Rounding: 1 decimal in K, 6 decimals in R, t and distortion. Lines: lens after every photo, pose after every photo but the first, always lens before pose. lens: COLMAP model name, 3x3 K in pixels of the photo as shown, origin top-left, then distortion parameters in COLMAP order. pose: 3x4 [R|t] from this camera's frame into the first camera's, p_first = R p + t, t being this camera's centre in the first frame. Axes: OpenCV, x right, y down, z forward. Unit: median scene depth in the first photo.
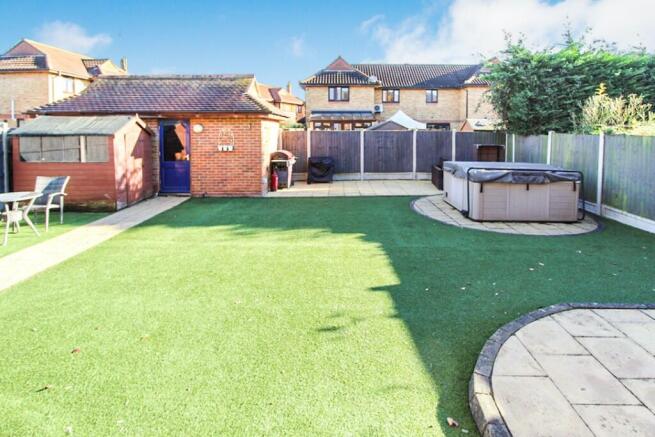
lens RADIAL K [[321.5, 0, 328.5], [0, 321.5, 185.8], [0, 0, 1]] dist [-0.000033, -0.011477]
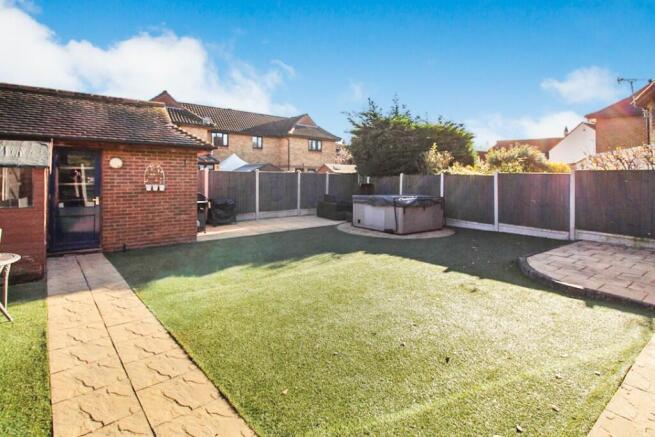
lens RADIAL K [[312.9, 0, 339.5], [0, 312.9, 227.5], [0, 0, 1]] dist [0.002256, -0.011676]
pose [[0.781596, -0.091695, 0.617008, -0.458101], [0.096672, 0.994992, 0.025409, 0.012209], [-0.616248, 0.039788, 0.786546, 0.063726]]
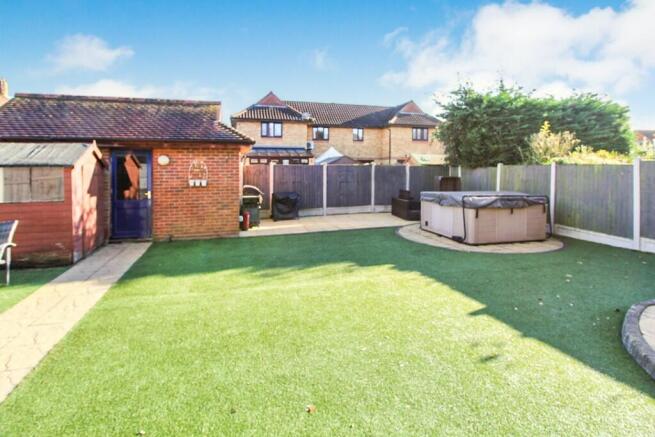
lens RADIAL K [[322.2, 0, 327.5], [0, 322.2, 218.5], [0, 0, 1]] dist [-0.011632, -0.001089]
pose [[0.963514, -0.045933, 0.263689, -0.216079], [0.051050, 0.998617, -0.012583, 0.008085], [-0.262746, 0.025585, 0.964526, 0.069908]]
